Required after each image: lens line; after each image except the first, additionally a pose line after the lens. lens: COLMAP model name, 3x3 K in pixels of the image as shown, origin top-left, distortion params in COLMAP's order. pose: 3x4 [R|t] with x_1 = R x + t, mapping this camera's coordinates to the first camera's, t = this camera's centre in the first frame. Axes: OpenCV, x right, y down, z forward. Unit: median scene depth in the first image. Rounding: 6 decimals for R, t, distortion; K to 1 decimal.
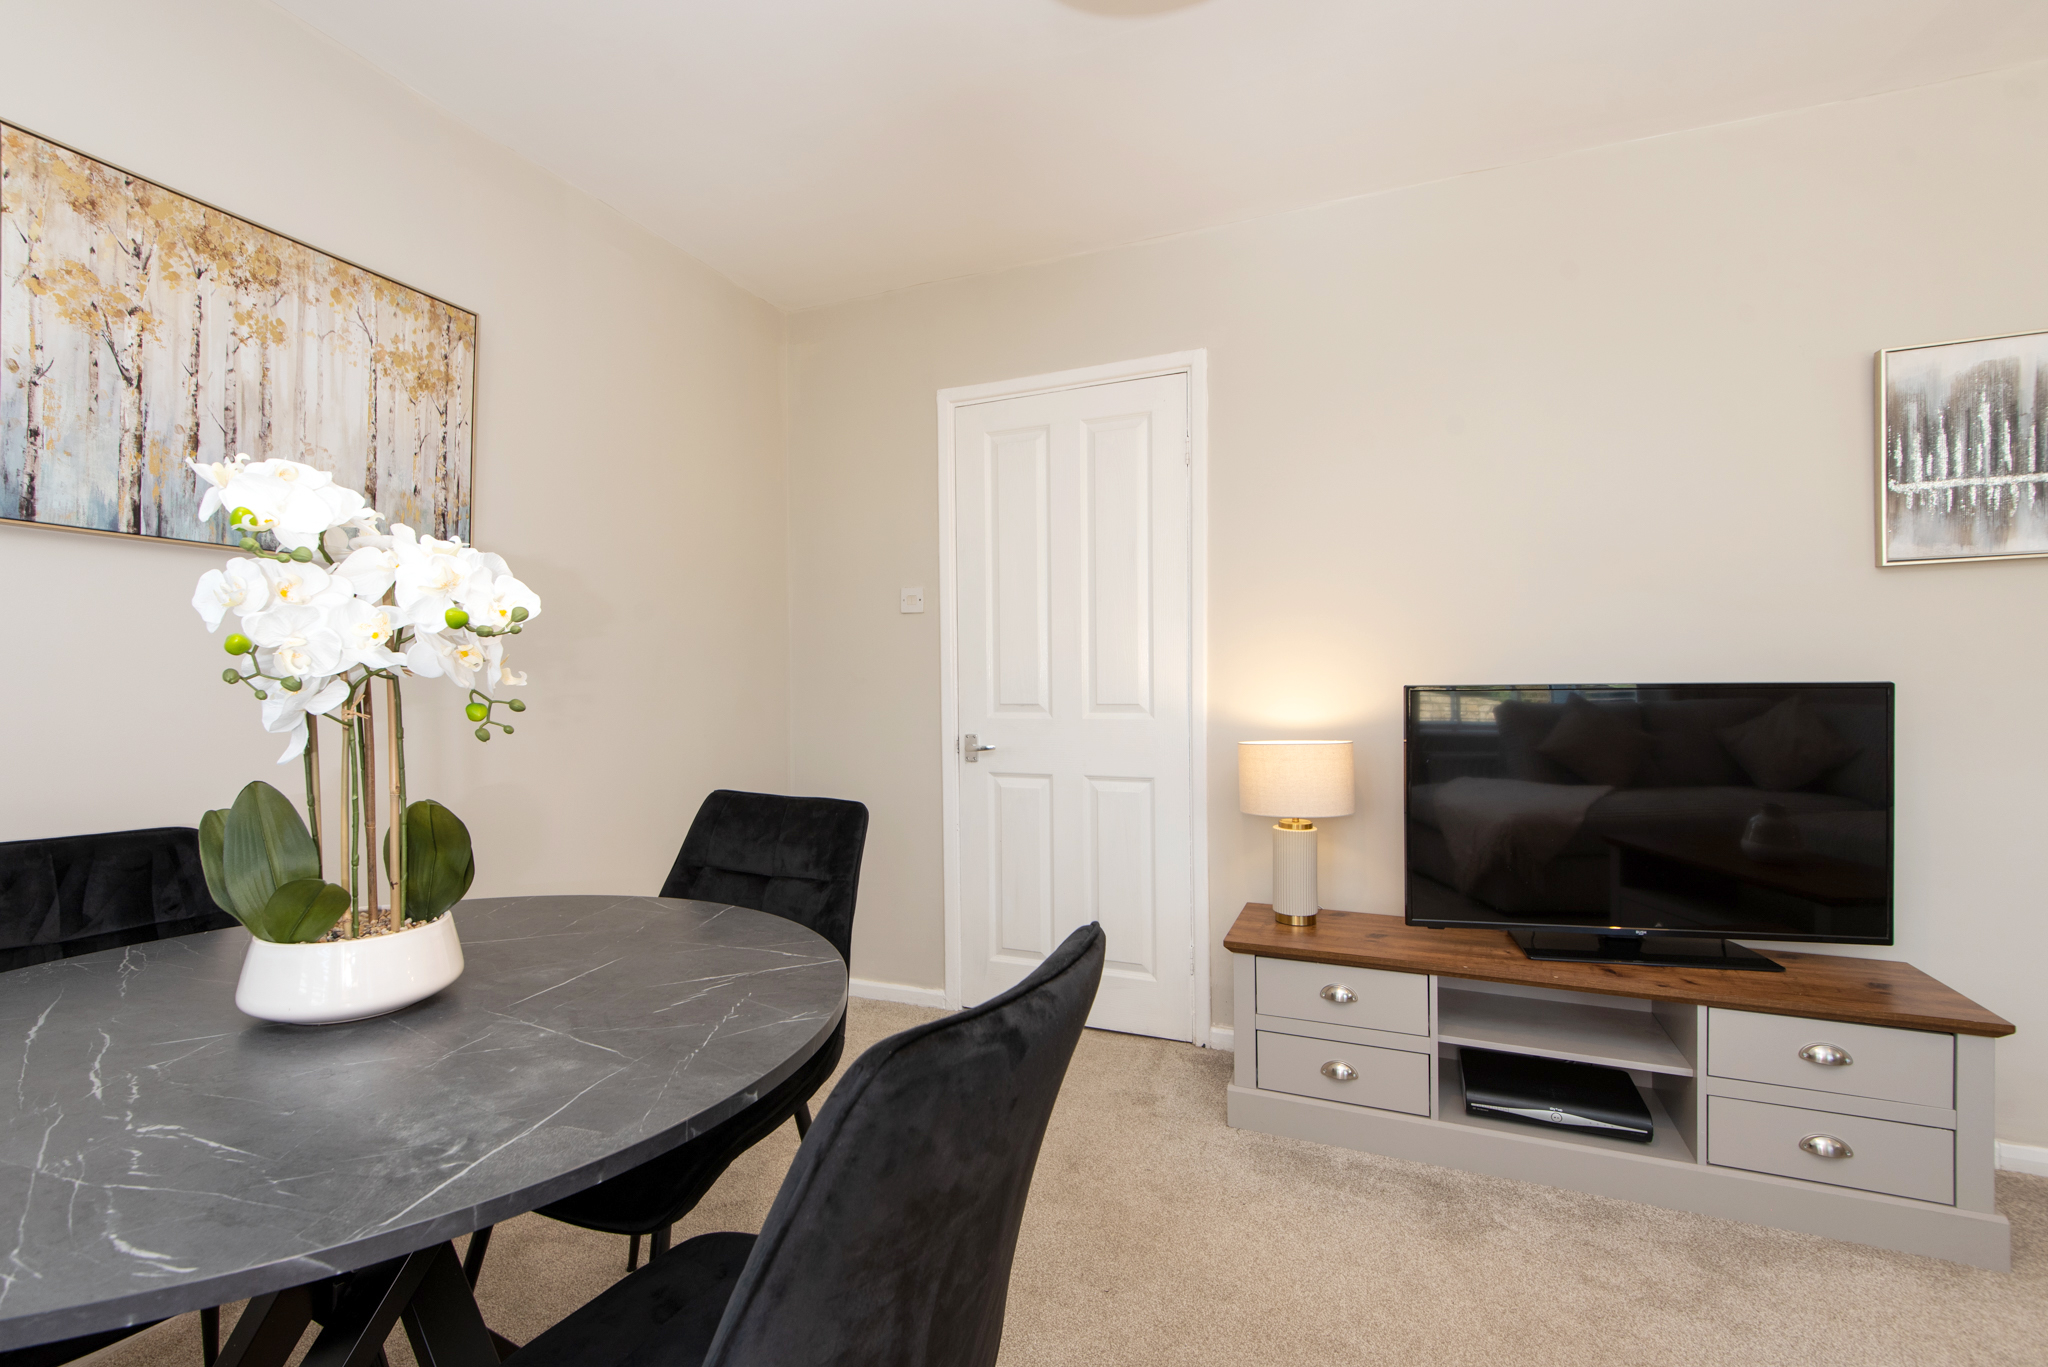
lens RADIAL K [[927.8, 0, 989.9], [0, 927.8, 692.5], [0, 0, 1]] dist [0.002278, 0.000264]
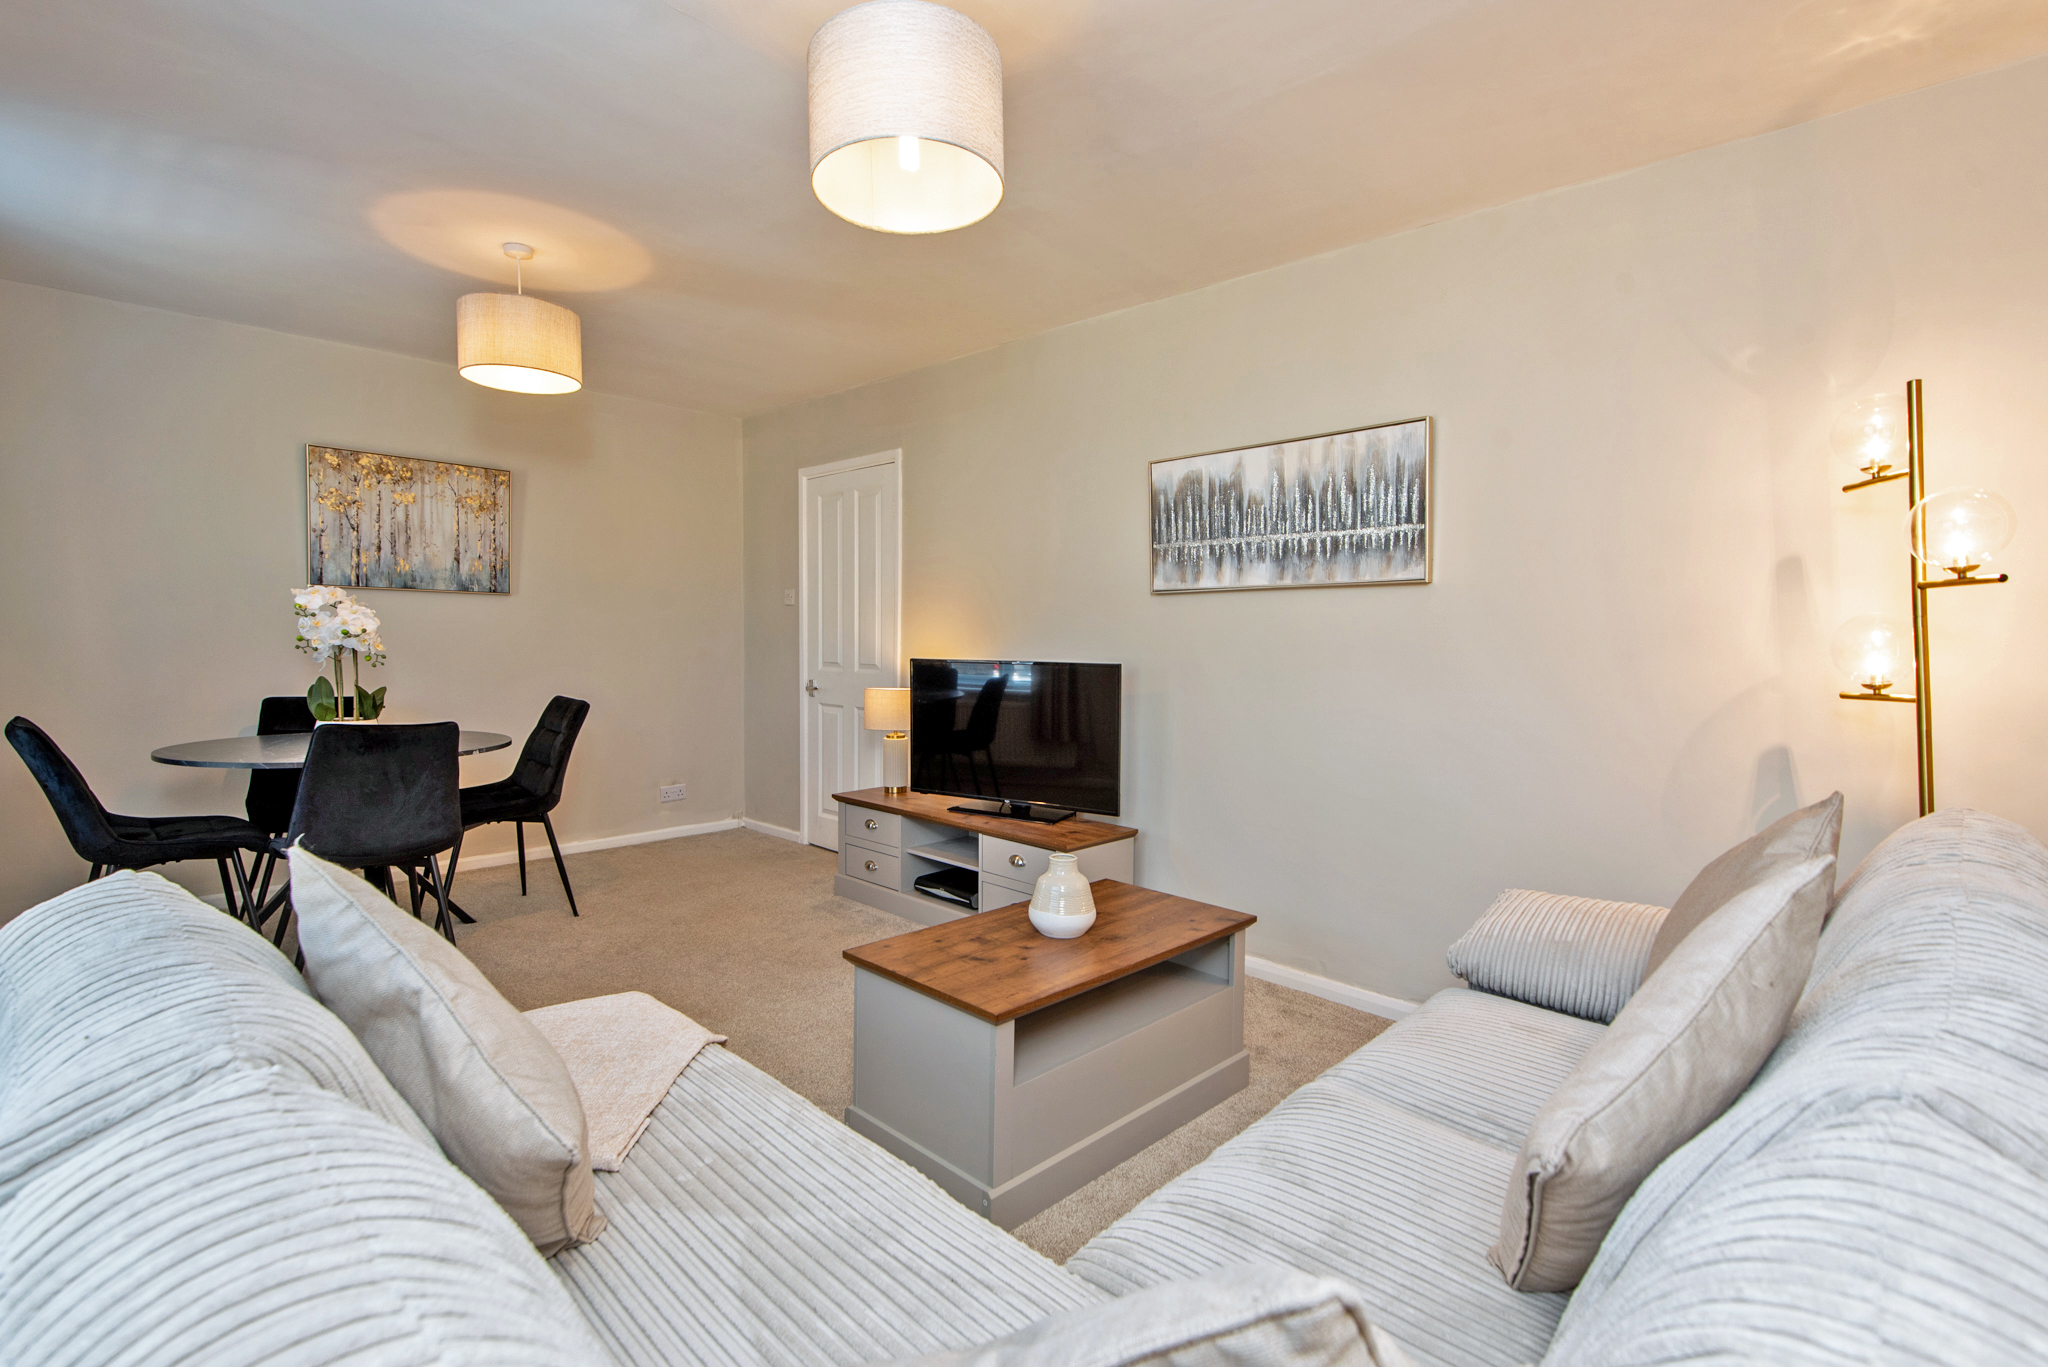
lens RADIAL K [[934.7, 0, 1025.1], [0, 934.7, 699.5], [0, 0, 1]] dist [0.001124, -0.000221]
pose [[0.939384, 0.044631, -0.339949, 1.439629], [-0.026383, 0.997961, 0.058114, -0.043142], [0.341849, -0.045622, 0.938647, -0.697714]]
